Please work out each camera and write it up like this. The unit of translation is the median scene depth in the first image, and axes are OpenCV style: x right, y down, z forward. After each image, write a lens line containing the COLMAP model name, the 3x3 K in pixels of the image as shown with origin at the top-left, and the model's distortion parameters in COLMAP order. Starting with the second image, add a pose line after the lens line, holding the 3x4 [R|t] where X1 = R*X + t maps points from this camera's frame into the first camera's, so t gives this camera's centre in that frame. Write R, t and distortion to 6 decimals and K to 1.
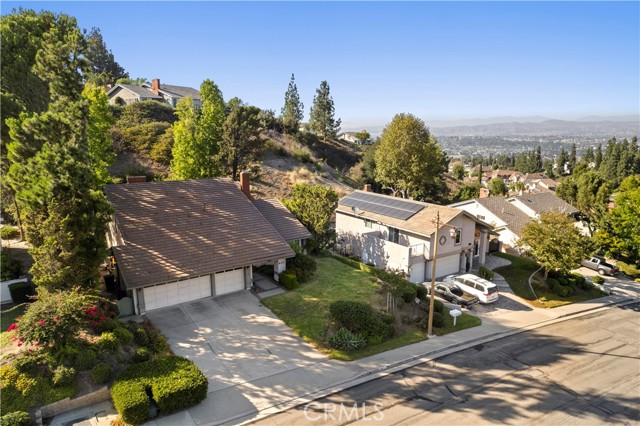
lens RADIAL K [[414.0, 0, 320.0], [0, 414.0, 213.0], [0, 0, 1]] dist [-0.033158, 0.000668]
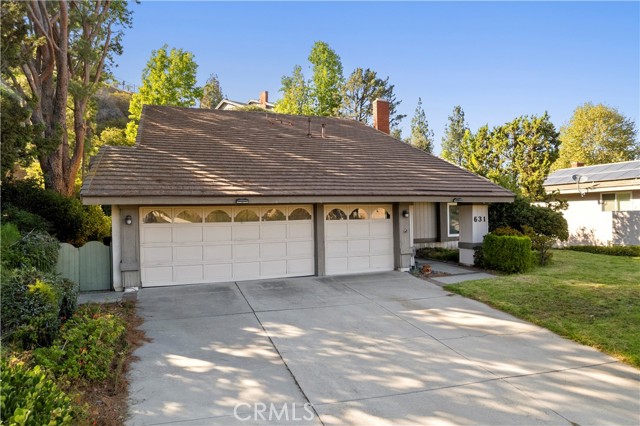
lens RADIAL K [[419.0, 0, 320.0], [0, 419.0, 213.0], [0, 0, 1]] dist [-0.033847, 0.000231]
pose [[0.964679, -0.022464, -0.262469, -0.166450], [-0.028237, 0.981799, -0.187814, 0.235214], [0.261911, 0.188591, 0.946486, 0.660758]]
